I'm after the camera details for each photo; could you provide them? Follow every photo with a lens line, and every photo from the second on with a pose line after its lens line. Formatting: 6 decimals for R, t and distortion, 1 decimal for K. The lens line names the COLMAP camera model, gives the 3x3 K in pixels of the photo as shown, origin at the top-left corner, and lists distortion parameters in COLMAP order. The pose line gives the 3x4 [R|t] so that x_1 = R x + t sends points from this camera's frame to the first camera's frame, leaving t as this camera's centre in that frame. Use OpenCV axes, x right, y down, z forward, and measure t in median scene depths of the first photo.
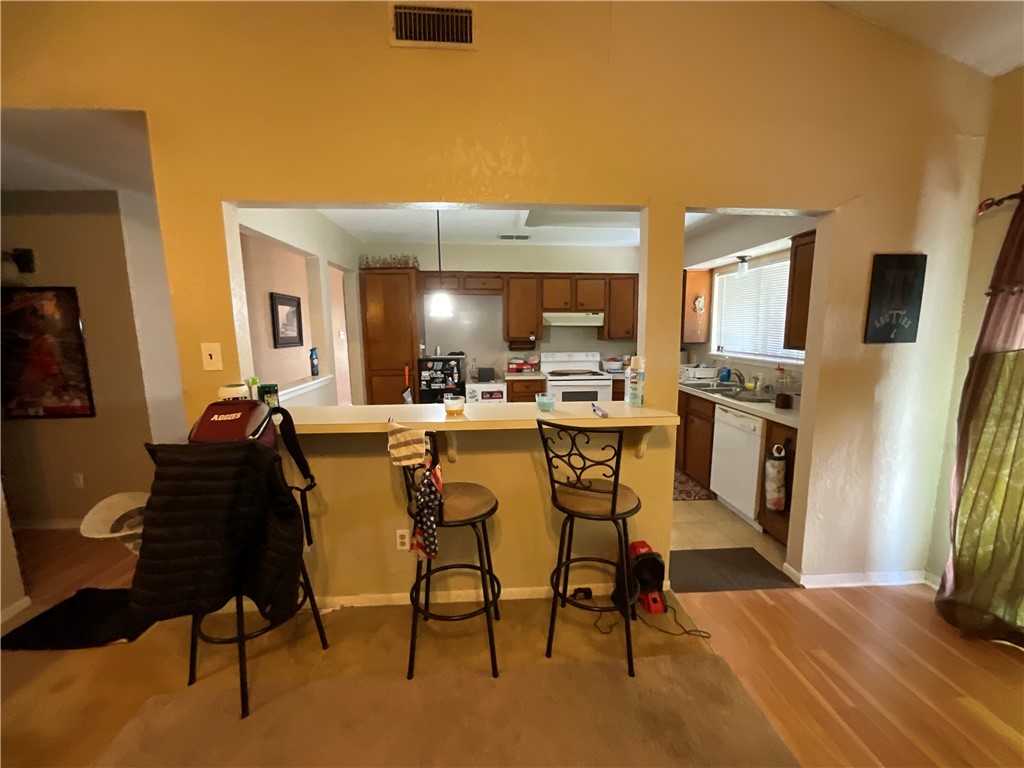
lens RADIAL K [[415.3, 0, 508.9], [0, 415.3, 385.8], [0, 0, 1]] dist [0.004299, -0.001145]
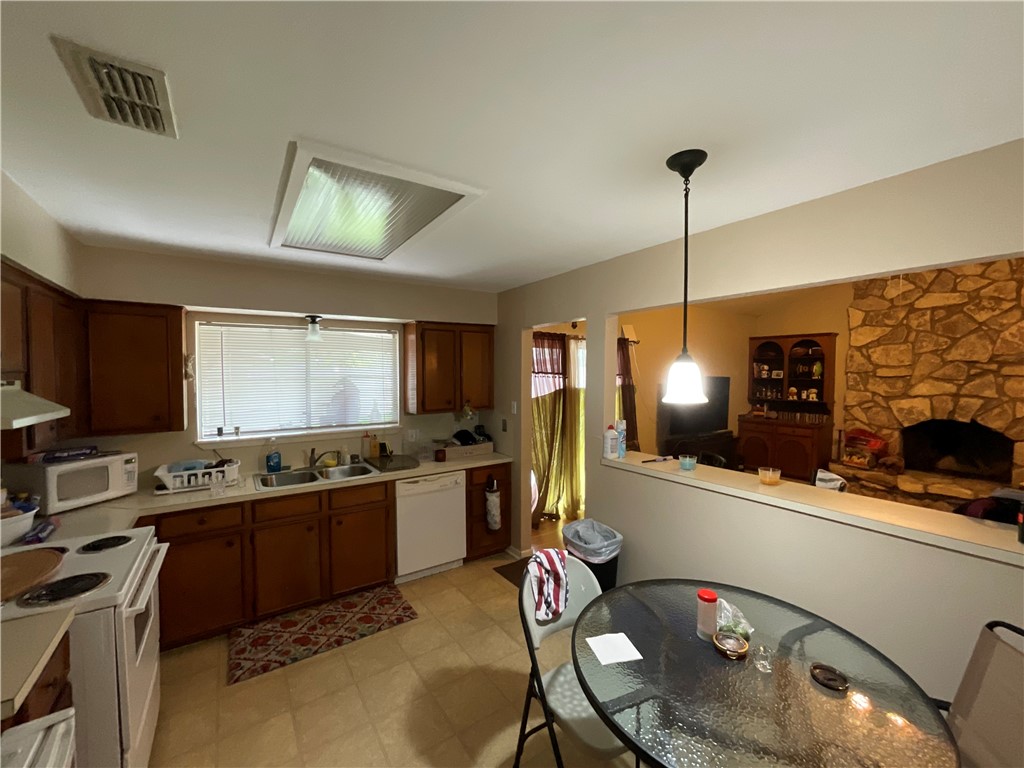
lens RADIAL K [[415.3, 0, 513.3], [0, 415.3, 385.5], [0, 0, 1]] dist [0.004299, -0.001145]
pose [[-0.513115, -0.024826, 0.857961, -0.620511], [0.126216, 0.986533, 0.104032, -0.338280], [-0.848989, 0.161669, -0.503072, 1.795416]]
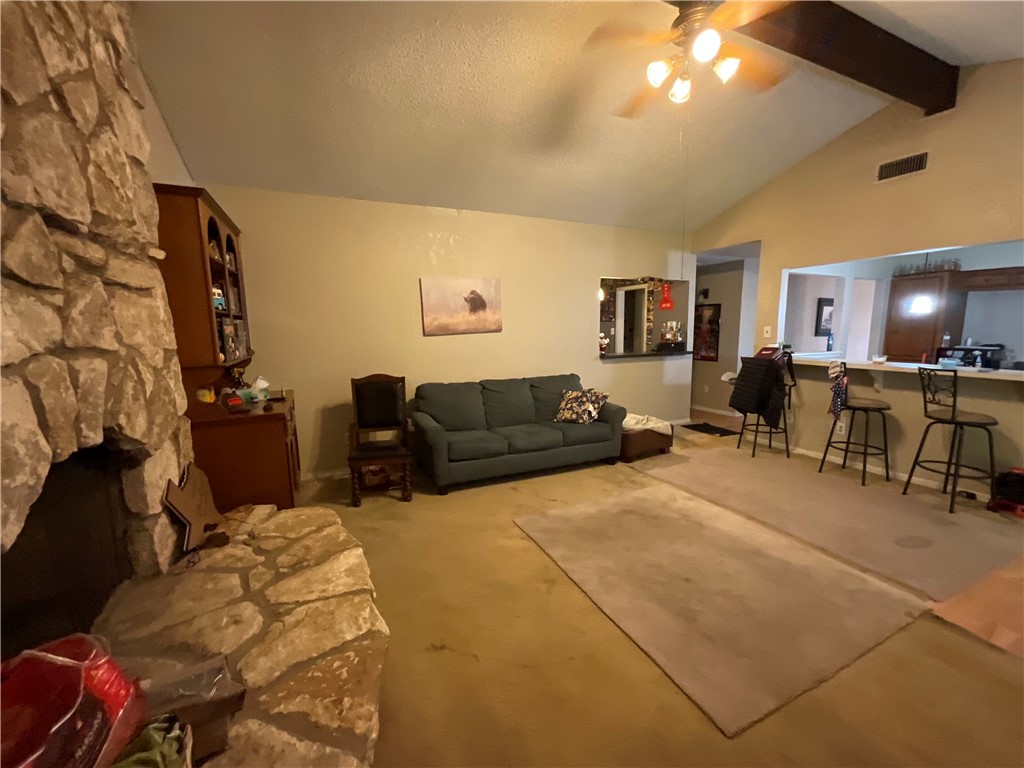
lens RADIAL K [[415.3, 0, 516.2], [0, 415.3, 386.6], [0, 0, 1]] dist [0.004299, -0.001145]
pose [[0.367737, 0.136643, -0.919836, 0.876432], [-0.129893, 0.986996, 0.094691, 0.174038], [0.920814, 0.084659, 0.380704, -1.070076]]
